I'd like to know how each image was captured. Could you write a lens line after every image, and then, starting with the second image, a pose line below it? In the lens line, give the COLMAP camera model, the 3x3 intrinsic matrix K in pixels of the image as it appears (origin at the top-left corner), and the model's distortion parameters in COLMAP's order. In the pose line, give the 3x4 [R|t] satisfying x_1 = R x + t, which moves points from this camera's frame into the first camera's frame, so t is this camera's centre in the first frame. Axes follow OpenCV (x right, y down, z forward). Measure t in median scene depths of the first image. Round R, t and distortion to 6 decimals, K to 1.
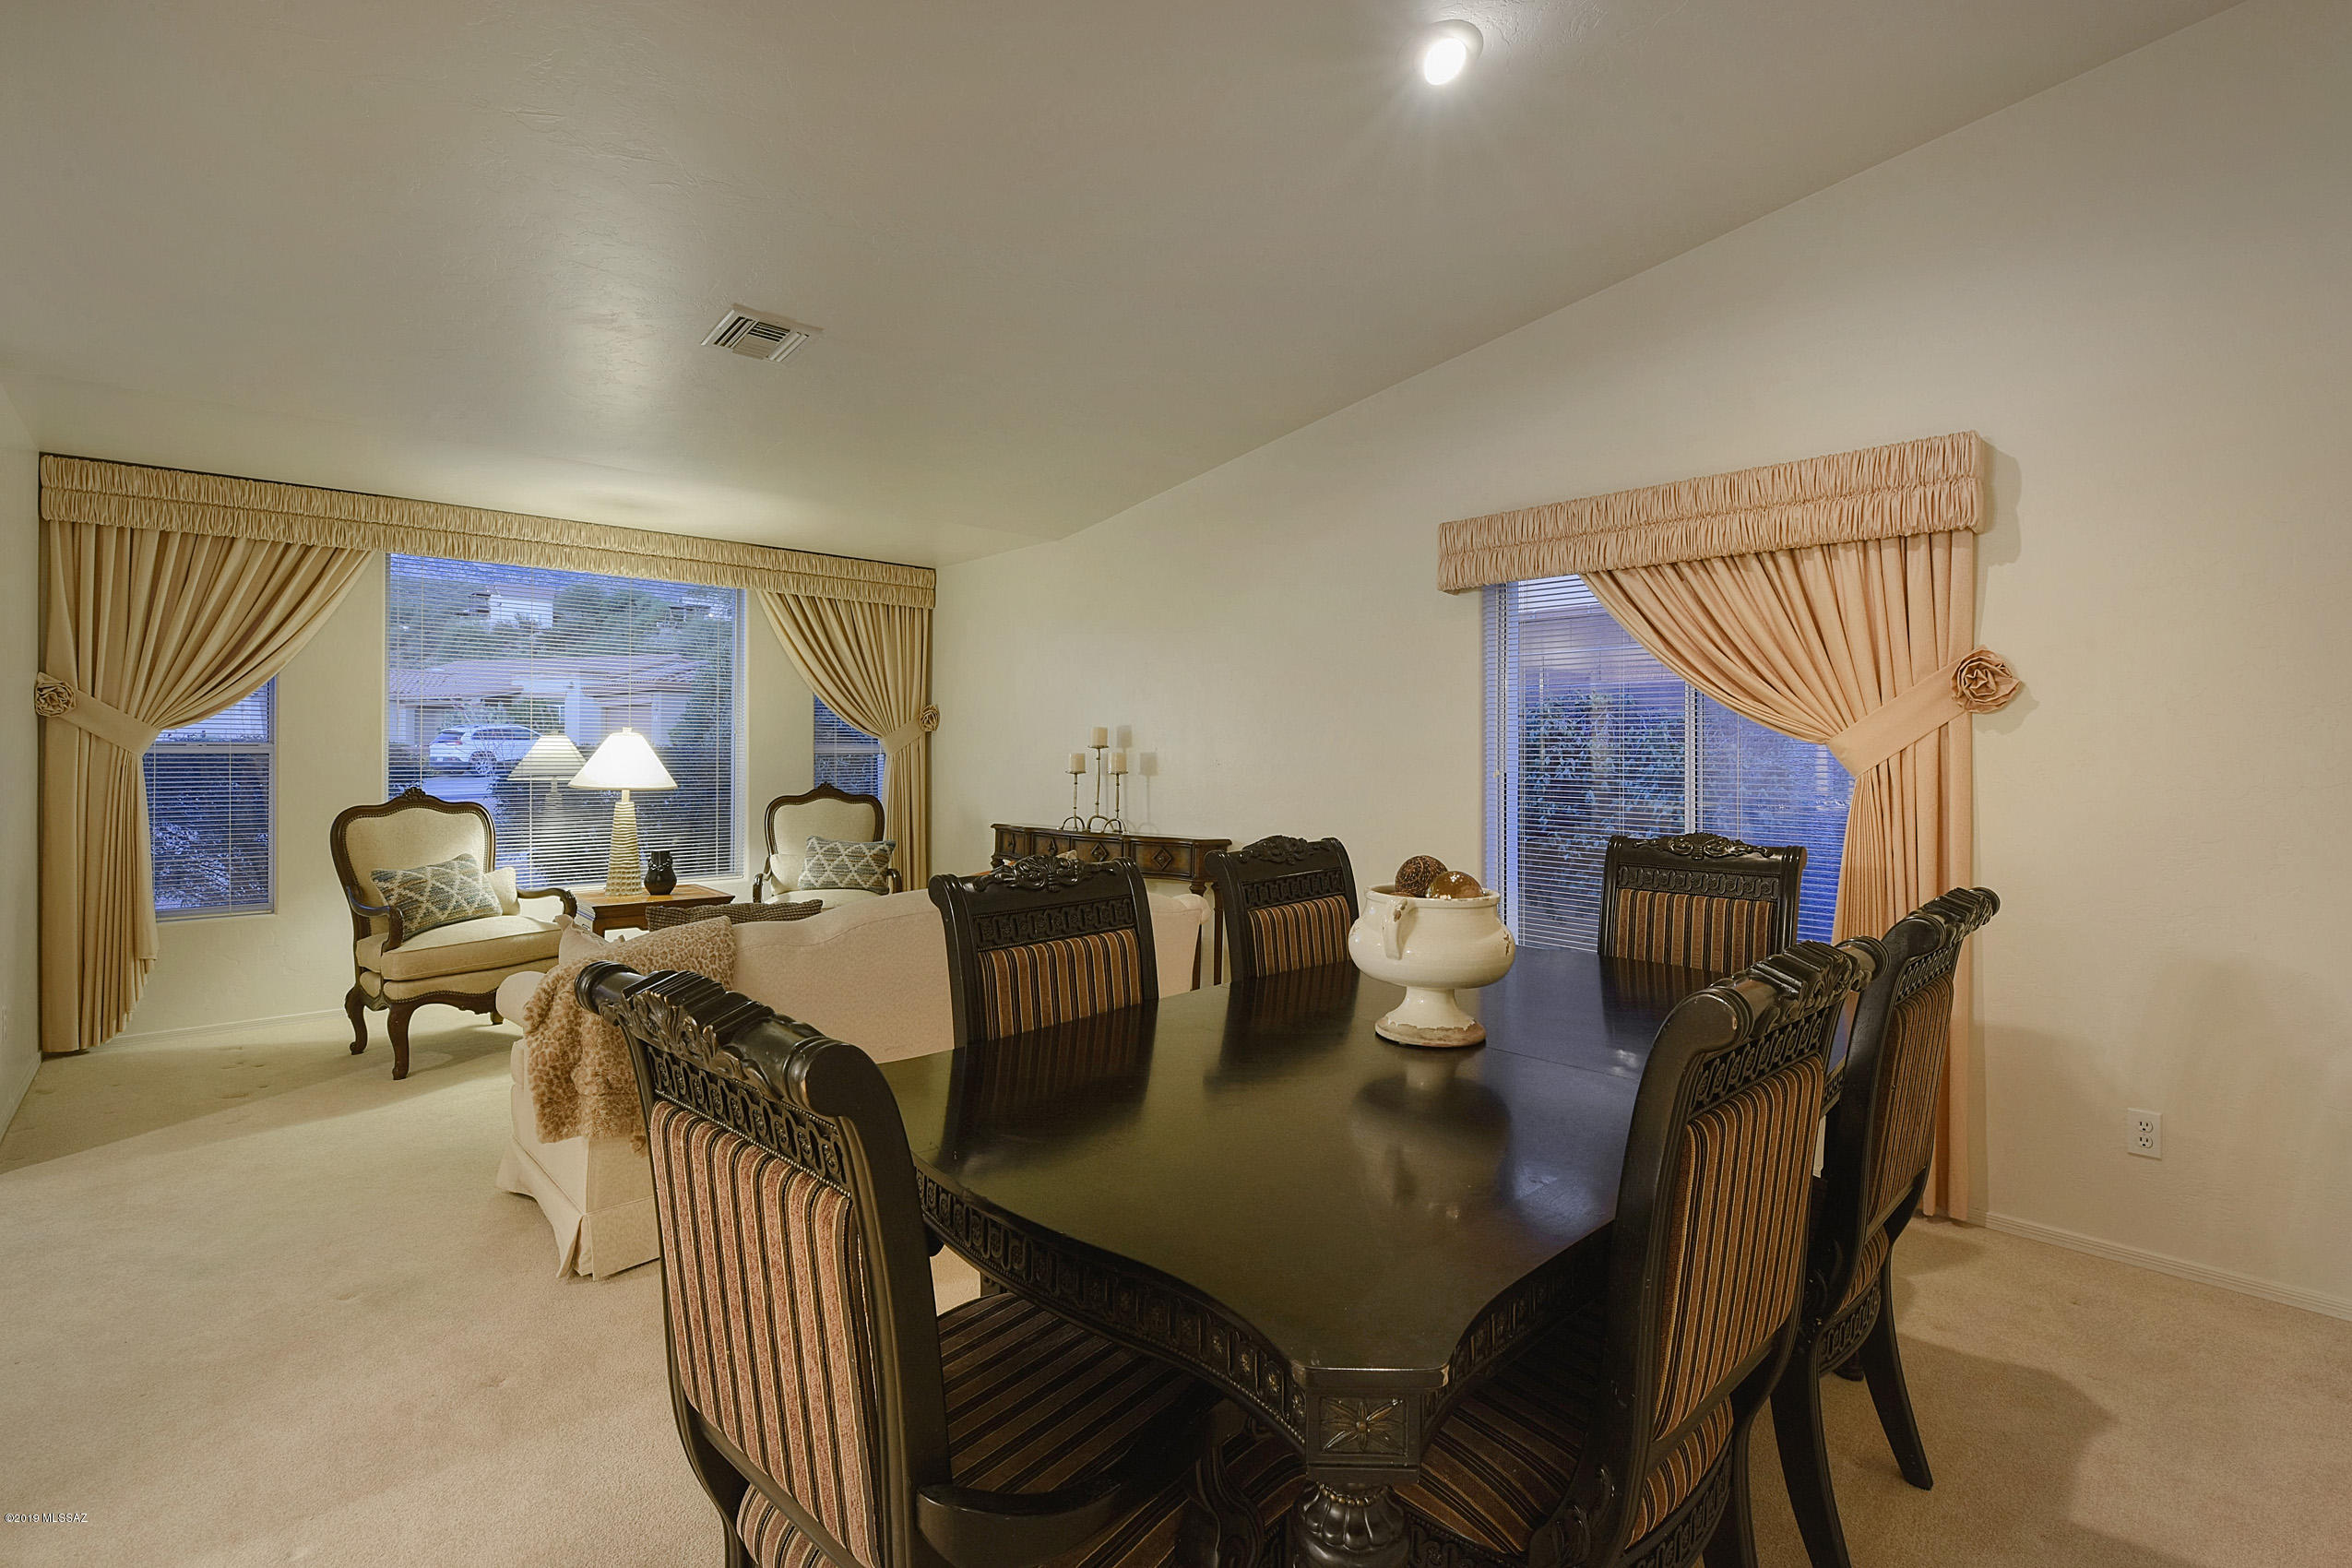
lens RADIAL K [[1013.0, 0, 1241.9], [0, 1013.0, 757.0], [0, 0, 1]] dist [-0.001300, -0.000219]
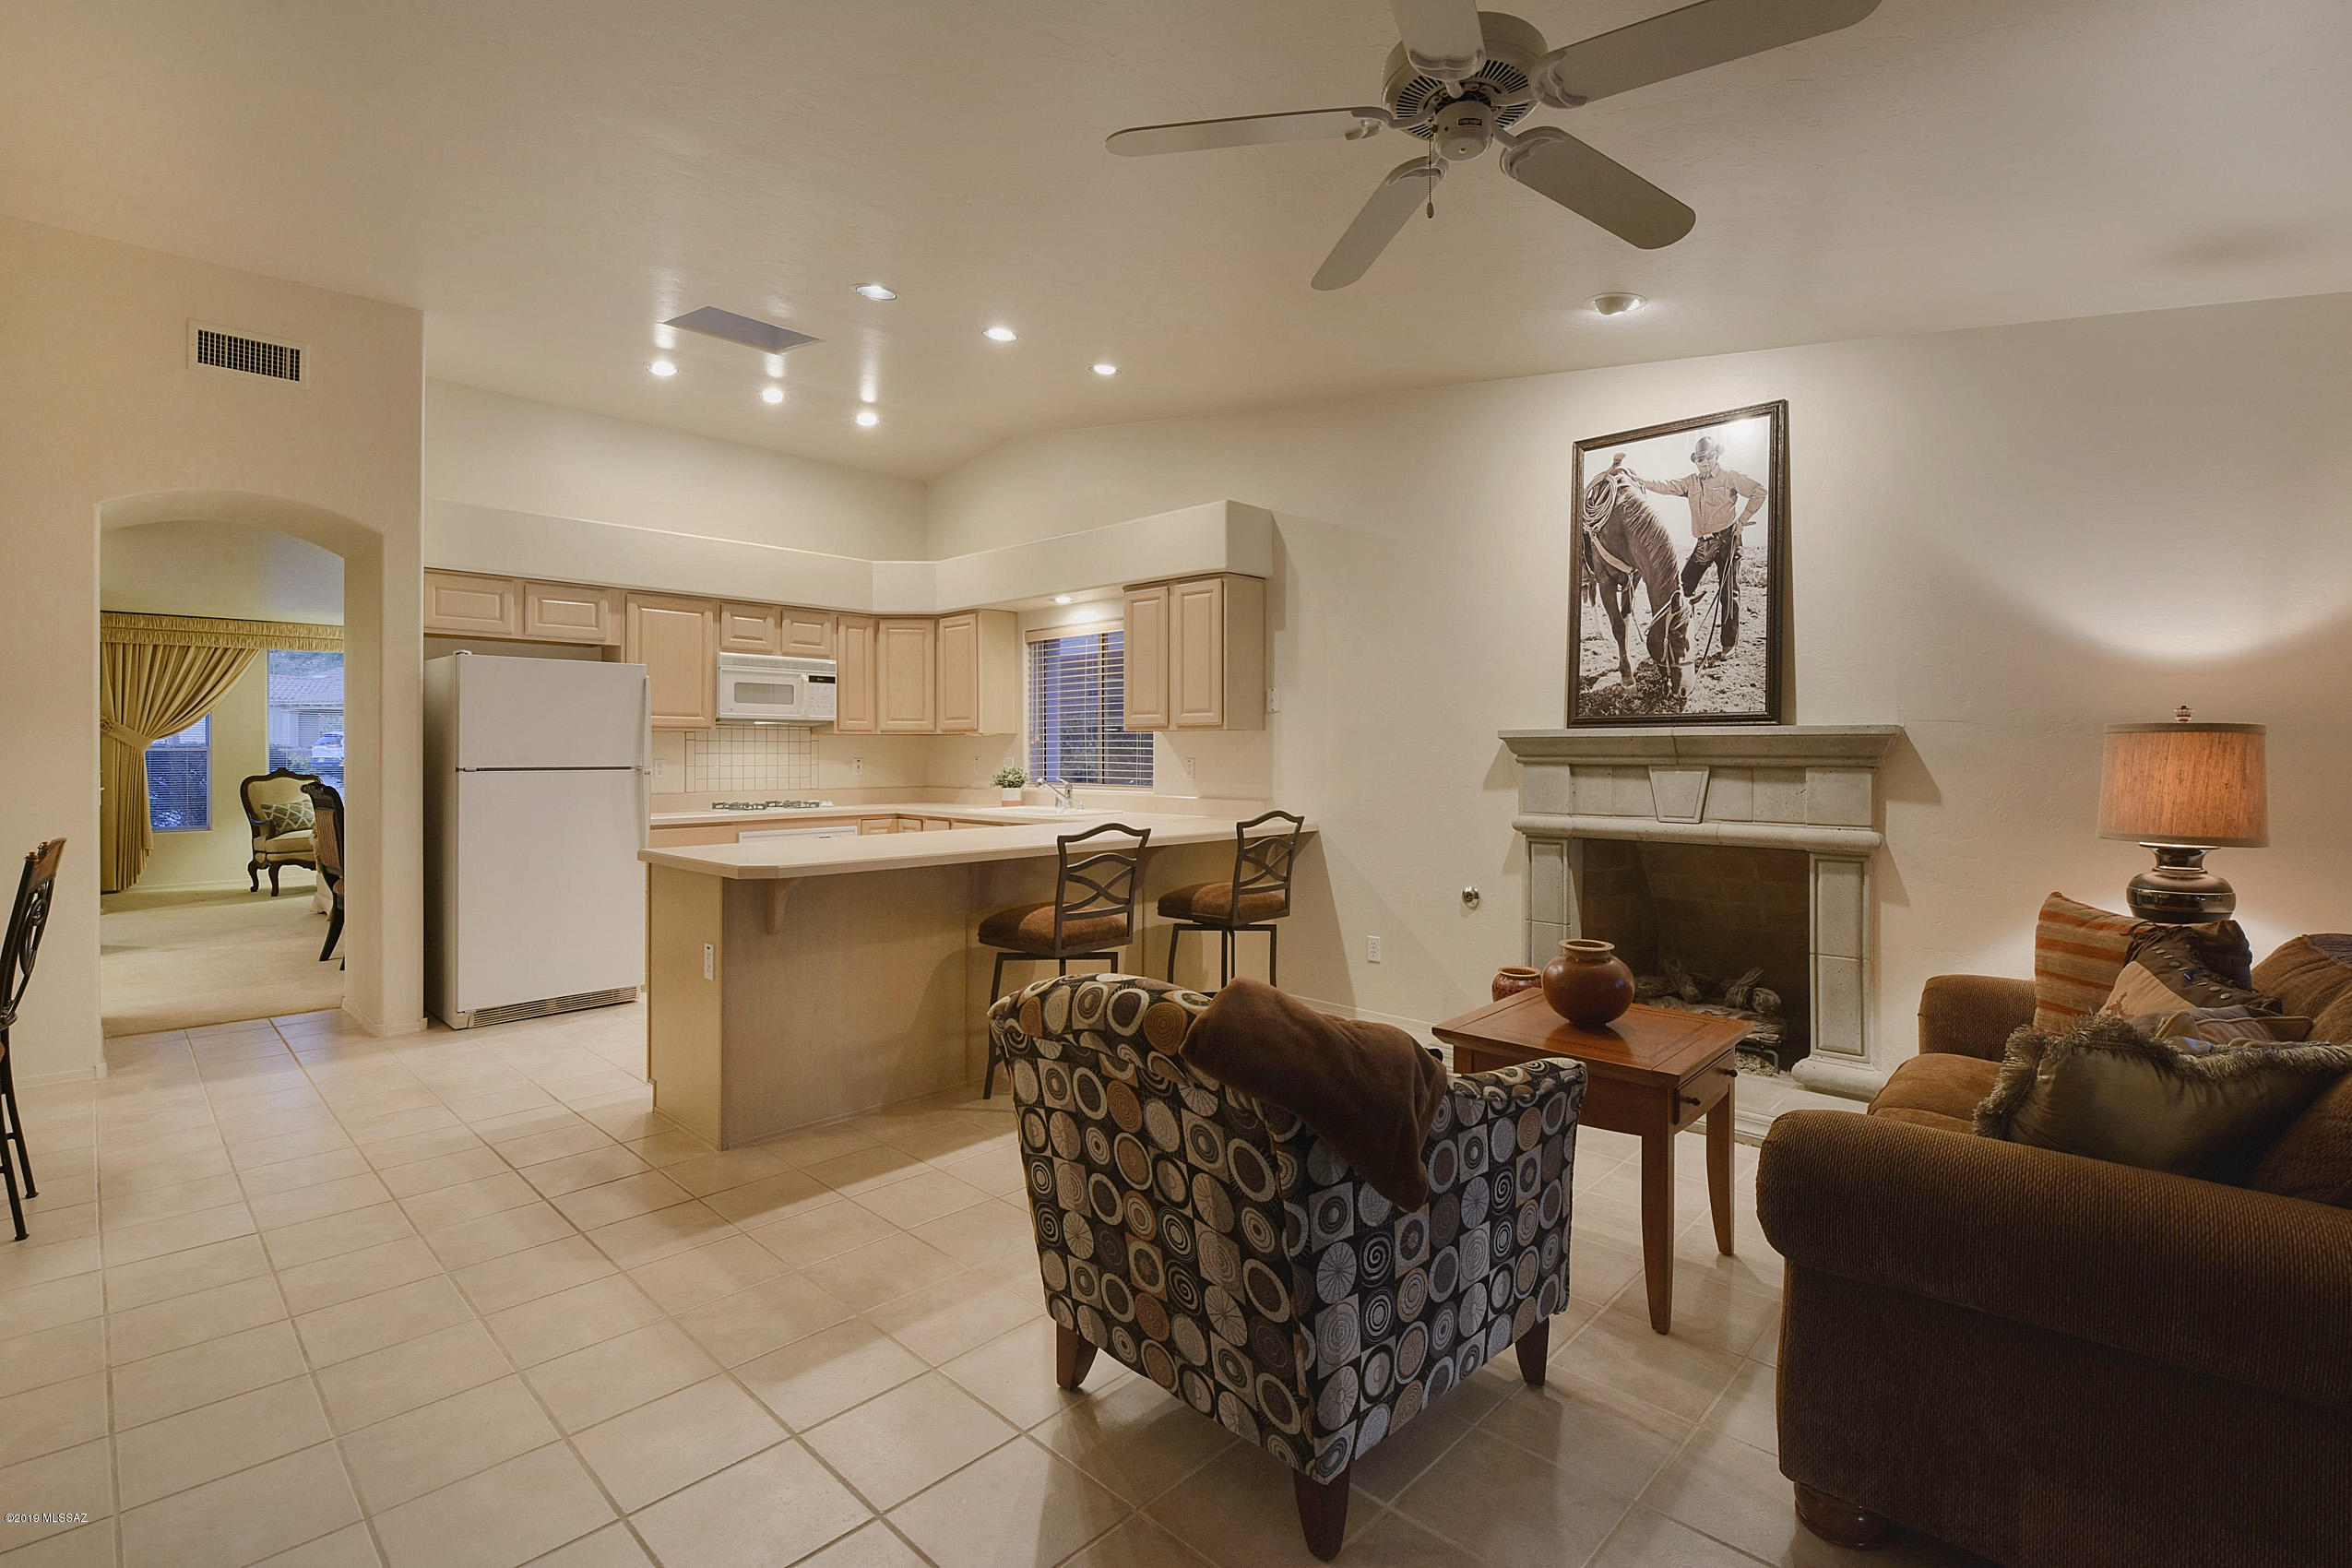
lens RADIAL K [[1064.9, 0, 1215.3], [0, 1064.9, 748.8], [0, 0, 1]] dist [0.013492, 0.000361]
pose [[0.999797, -0.010821, 0.016984, 1.075574], [0.010852, 0.999940, -0.001717, 0.019429], [-0.016965, 0.001901, 0.999854, -1.257558]]
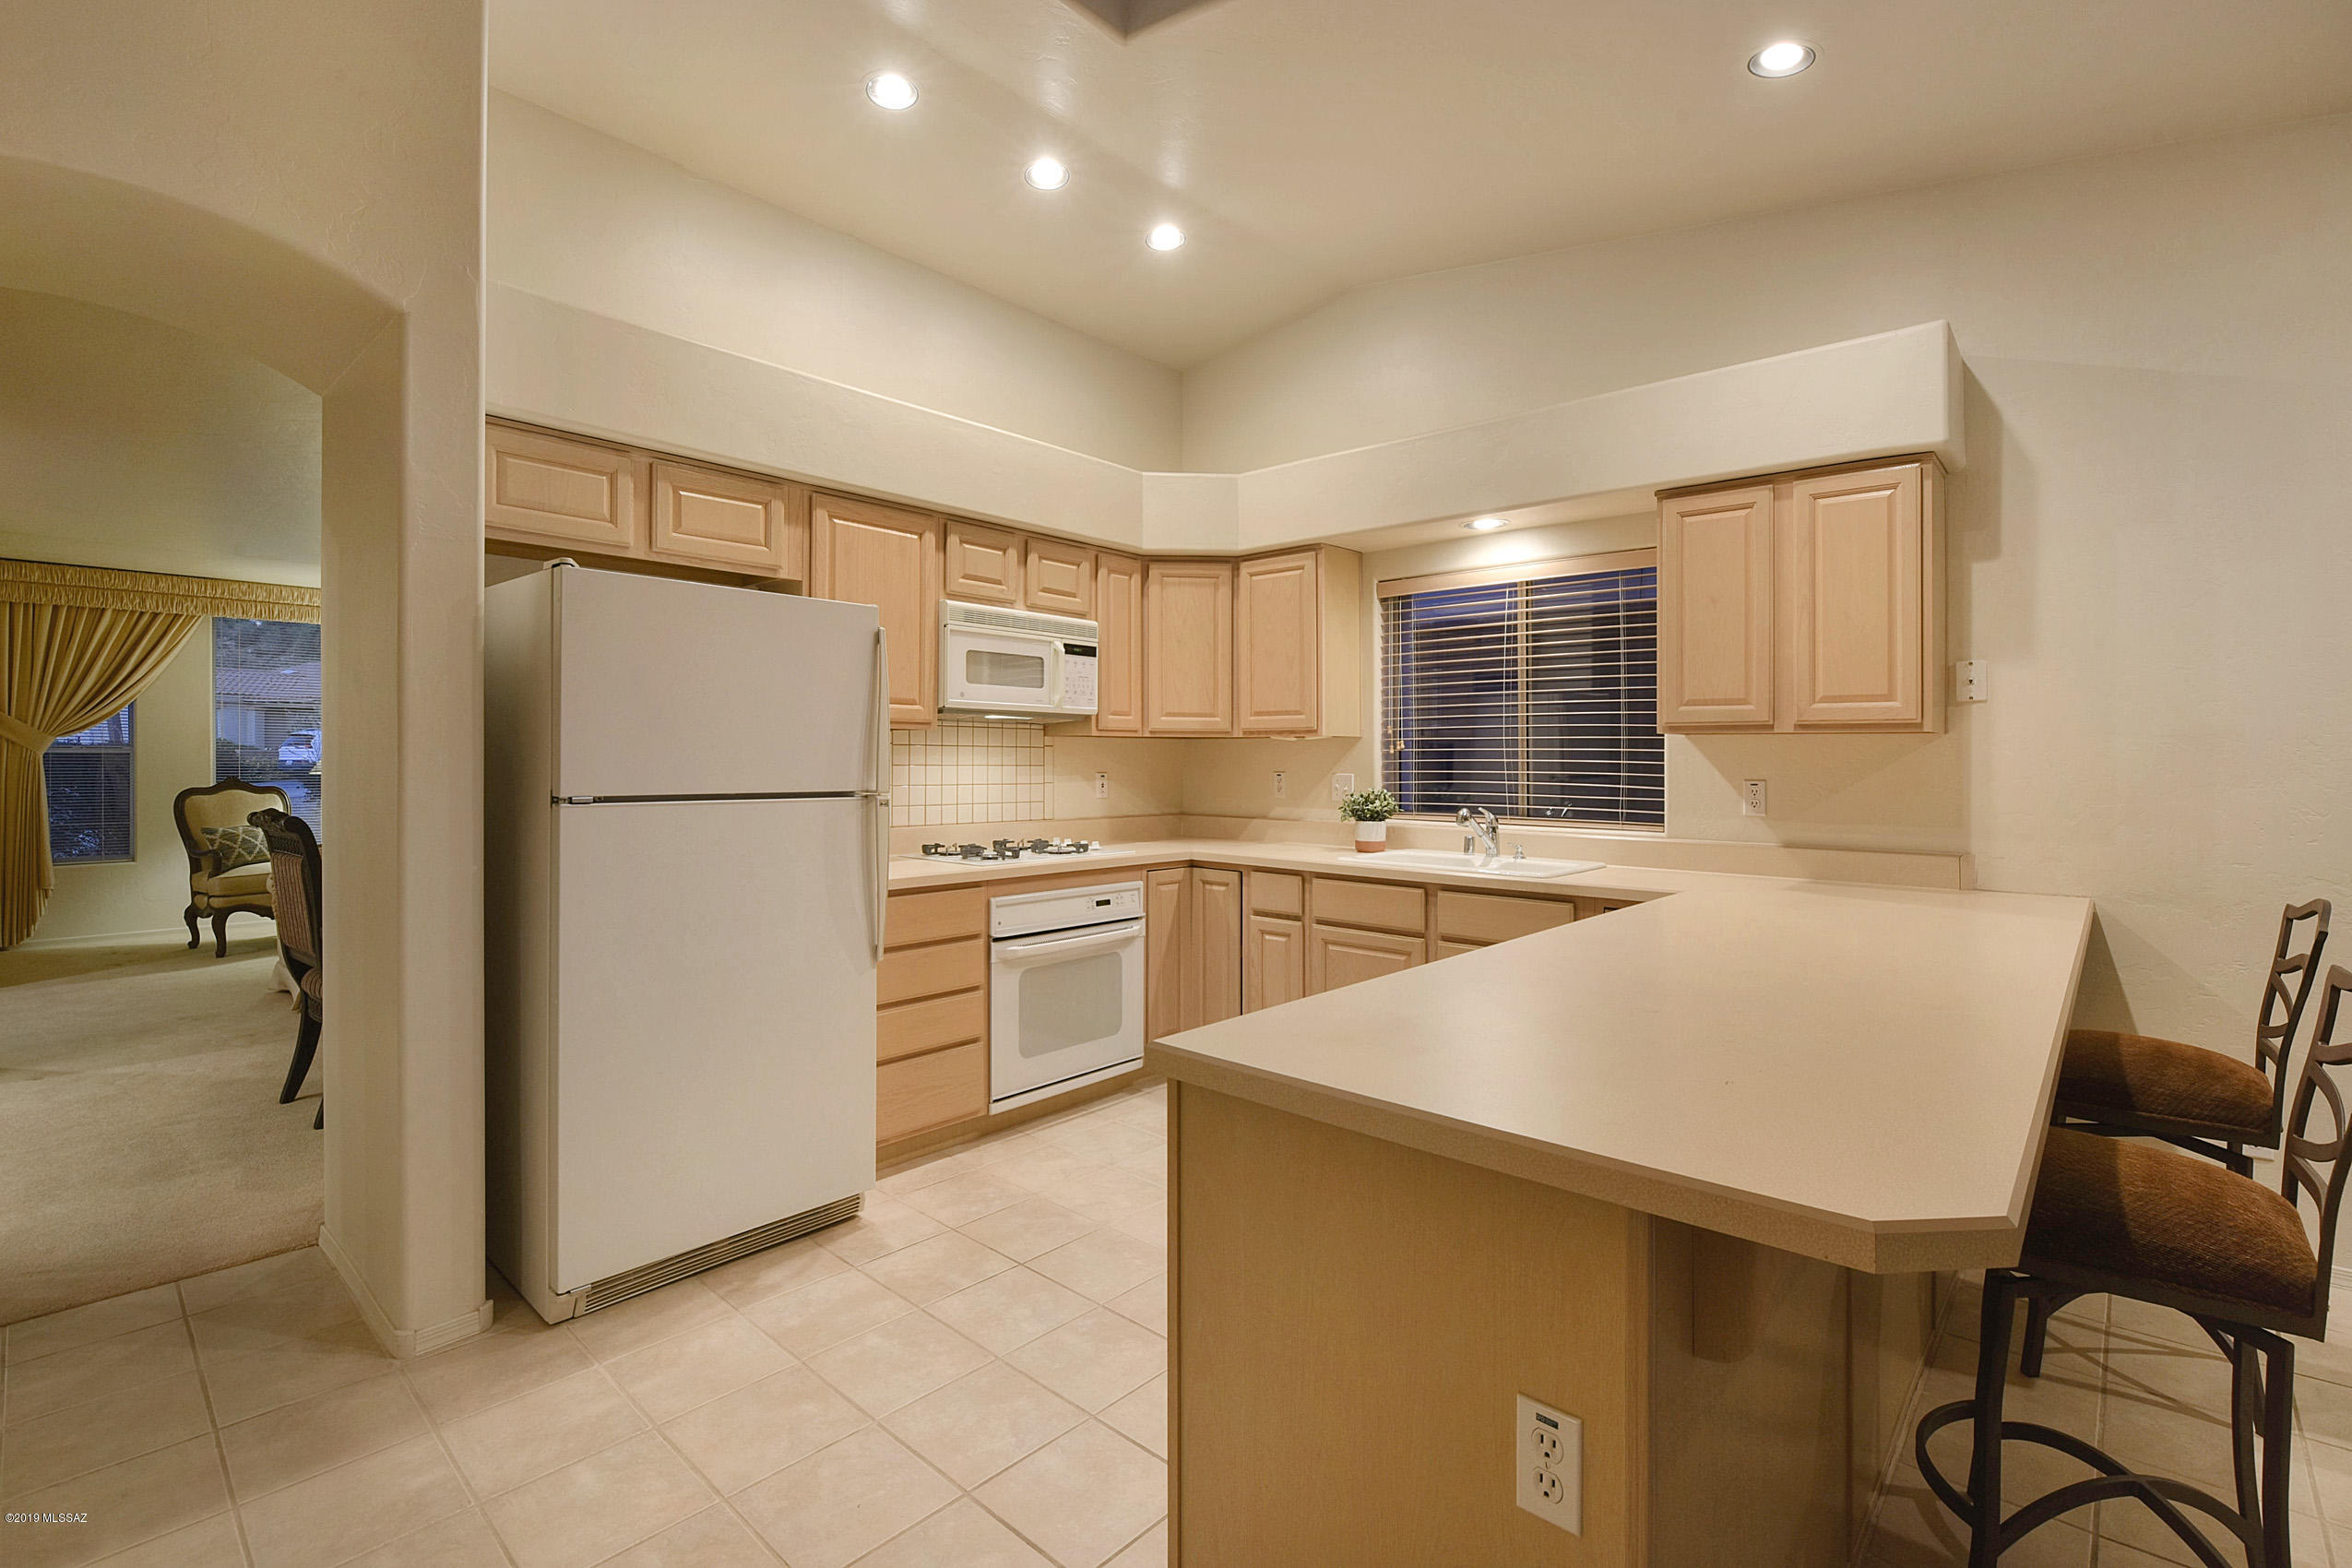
lens RADIAL K [[1063.2, 0, 1239.5], [0, 1063.2, 761.8], [0, 0, 1]] dist [-0.002078, -0.000532]
pose [[0.998573, -0.004353, 0.053233, 0.617507], [0.004144, 0.999983, 0.004049, 0.009772], [-0.053249, -0.003823, 0.998574, -0.679918]]
